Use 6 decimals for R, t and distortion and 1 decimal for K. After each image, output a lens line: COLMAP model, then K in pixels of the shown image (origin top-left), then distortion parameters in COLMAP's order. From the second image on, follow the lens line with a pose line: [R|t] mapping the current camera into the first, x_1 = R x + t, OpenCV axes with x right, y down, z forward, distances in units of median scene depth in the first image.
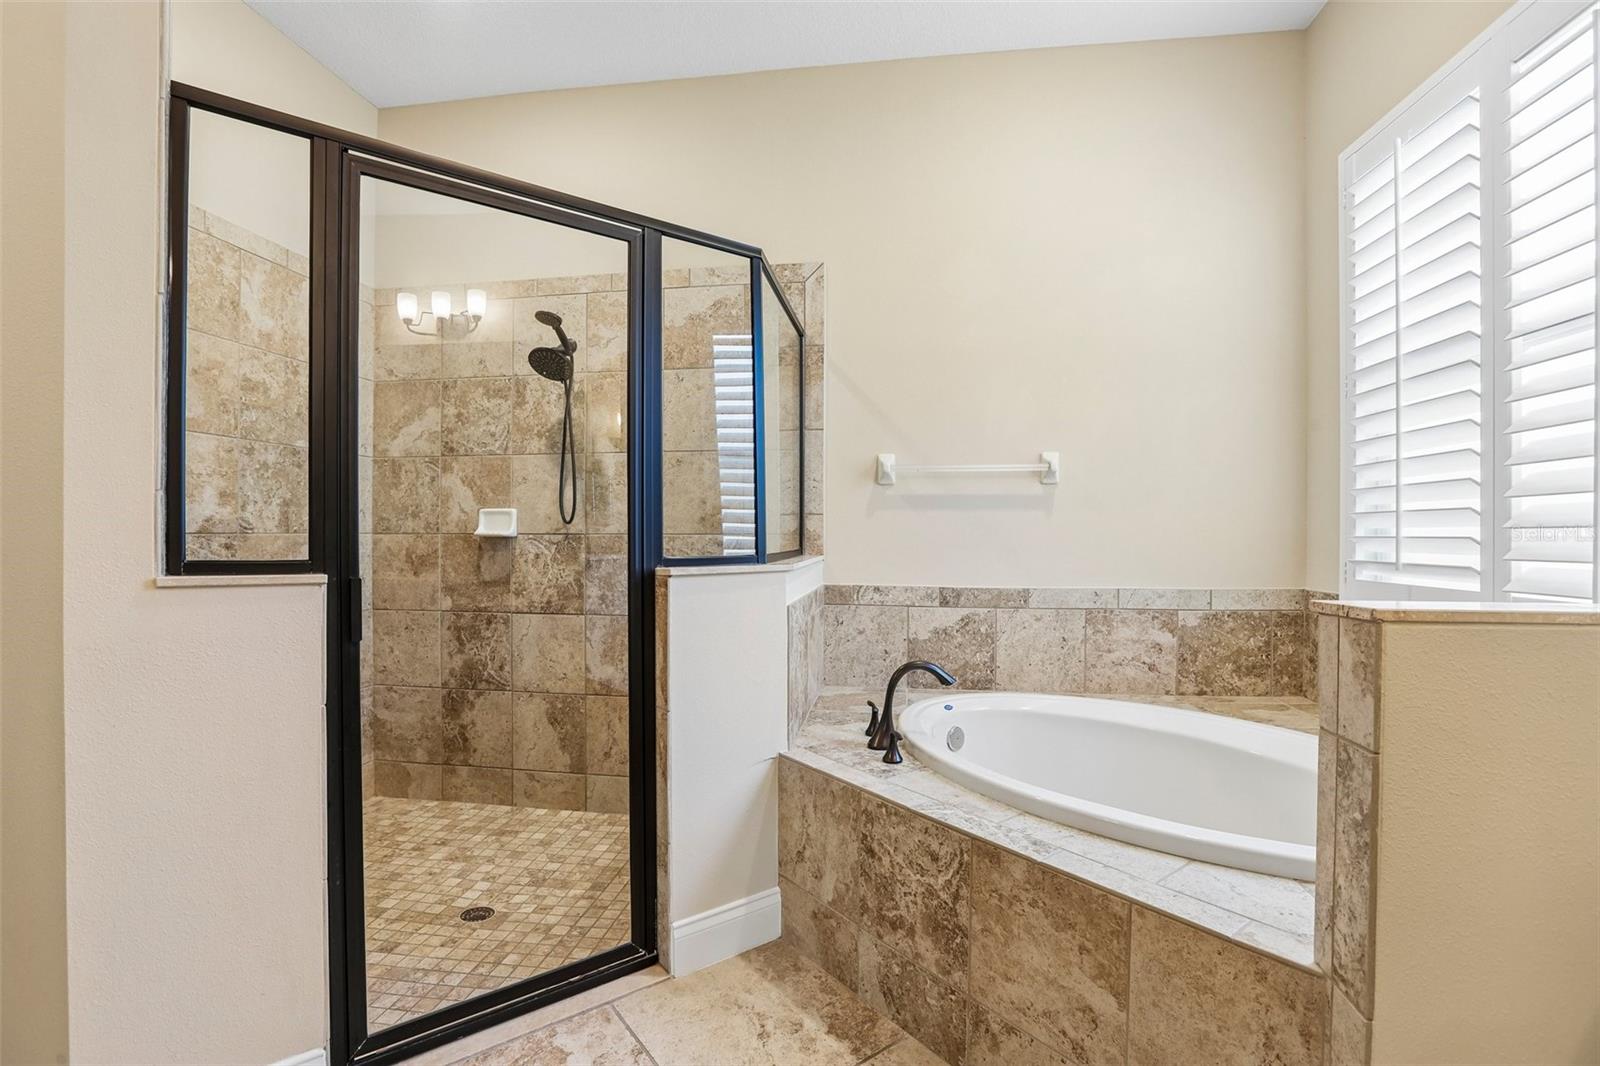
lens RADIAL K [[727.2, 0, 794.4], [0, 727.2, 541.5], [0, 0, 1]] dist [-0.044586, 0.012495]
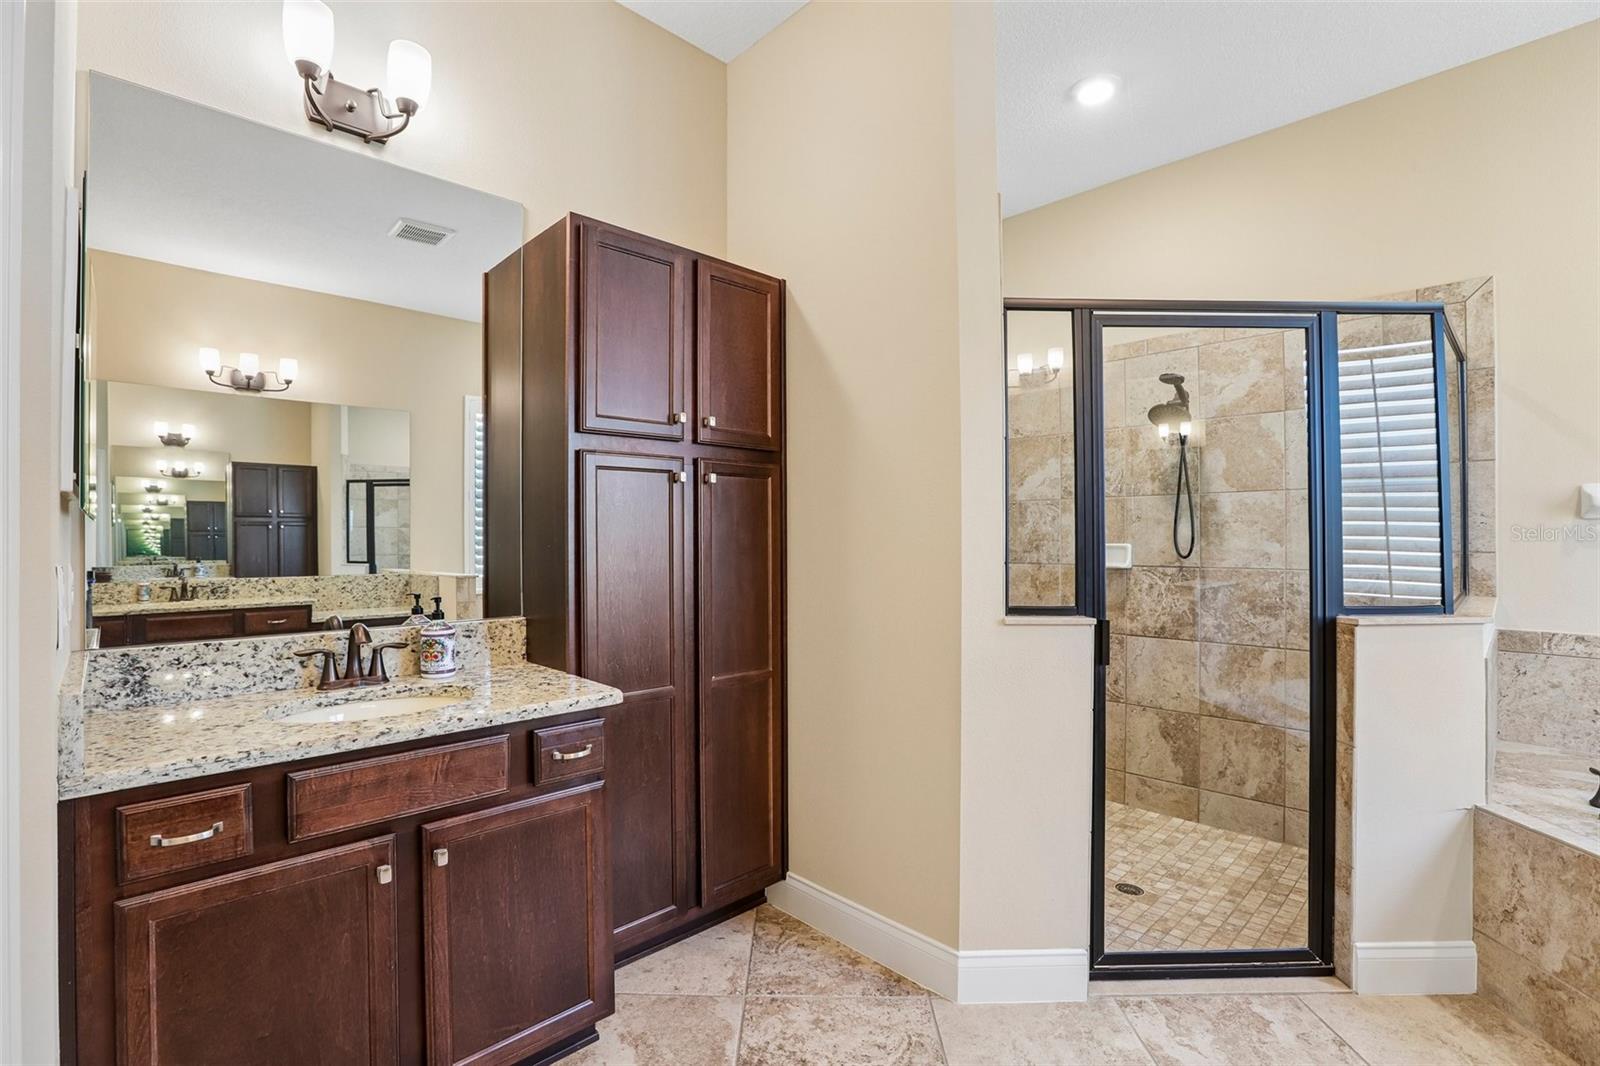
lens RADIAL K [[727.2, 0, 795.9], [0, 727.2, 535.7], [0, 0, 1]] dist [-0.044586, 0.012495]
pose [[0.791551, -0.007435, -0.611058, -0.173770], [-0.000040, 0.999925, -0.012219, -0.070648], [0.611103, 0.009696, 0.791492, -0.355451]]
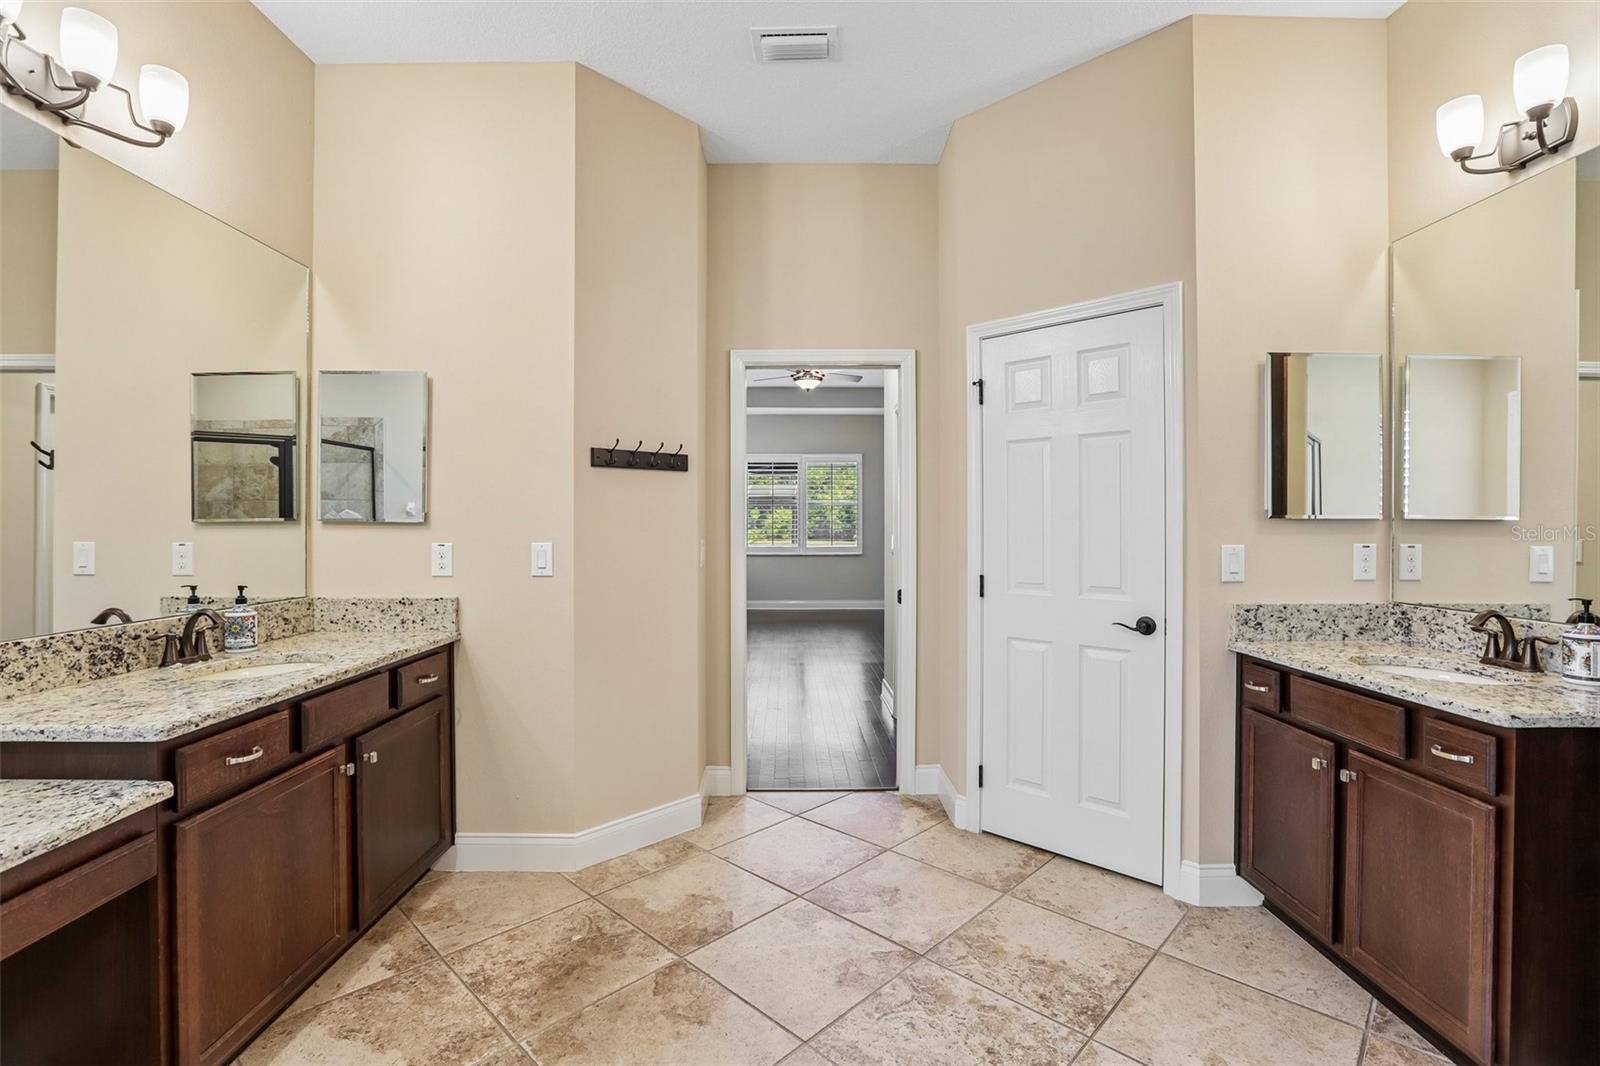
lens RADIAL K [[727.2, 0, 790.8], [0, 727.2, 535.9], [0, 0, 1]] dist [-0.044586, 0.012495]
pose [[-0.989506, -0.002175, -0.144476, -0.023957], [-0.005360, 0.999751, 0.021657, -0.093190], [0.144393, 0.022204, -0.989271, 0.832814]]
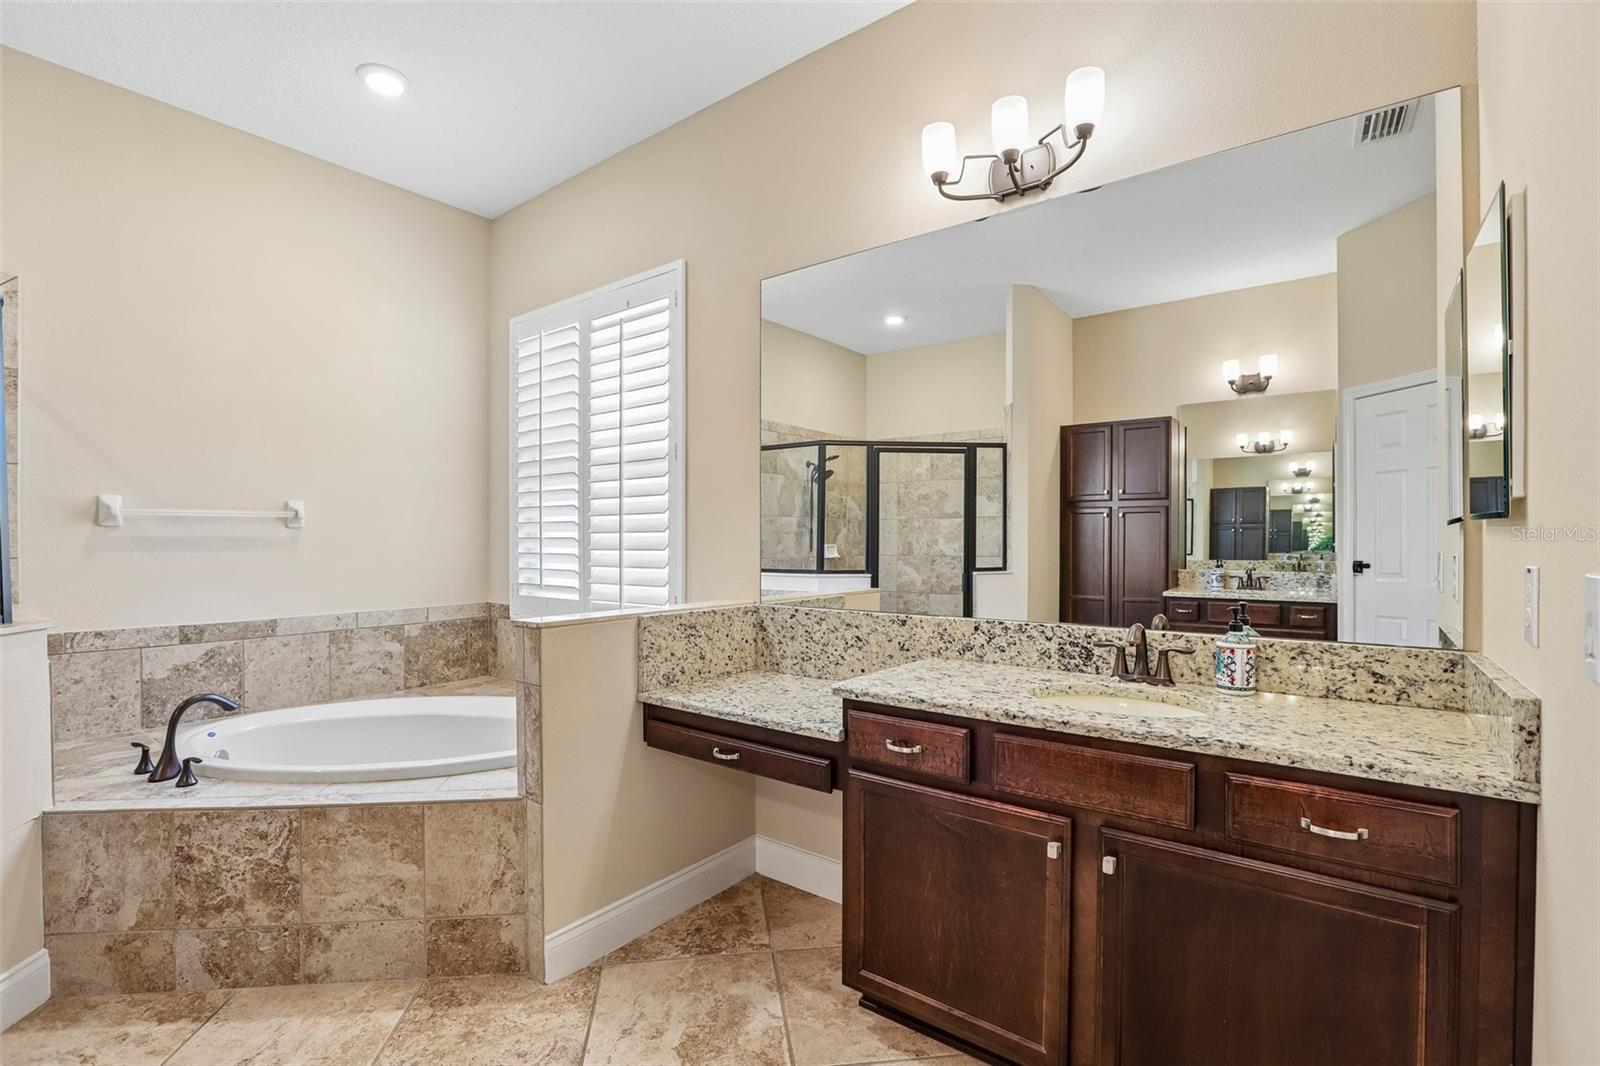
lens RADIAL K [[727.2, 0, 794.9], [0, 727.2, 545.4], [0, 0, 1]] dist [-0.044586, 0.012495]
pose [[0.496536, -0.011220, 0.867944, -0.352947], [0.010692, 0.999920, 0.006809, -0.072450], [-0.867950, 0.005899, 0.496616, -0.391120]]
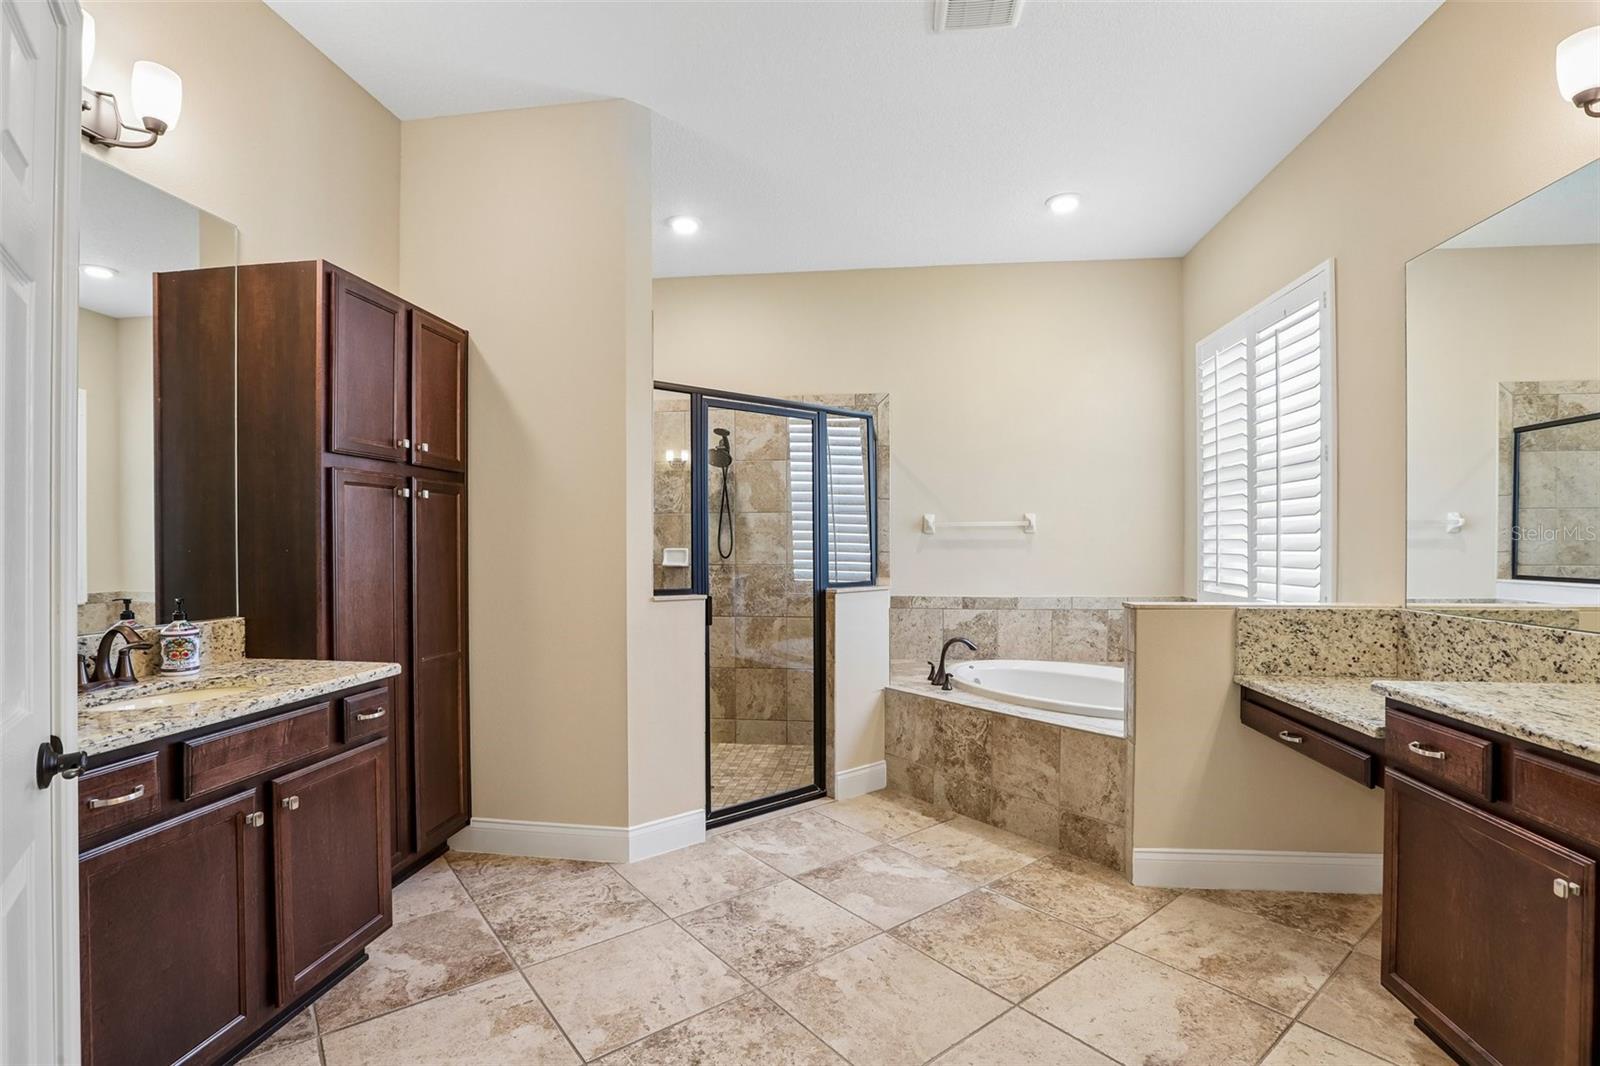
lens RADIAL K [[727.2, 0, 799.8], [0, 727.2, 549.8], [0, 0, 1]] dist [-0.044586, 0.012495]
pose [[0.999755, -0.006131, 0.021290, -0.289616], [0.006145, 0.999981, -0.000569, -0.063650], [-0.021286, 0.000700, 0.999773, -0.896023]]
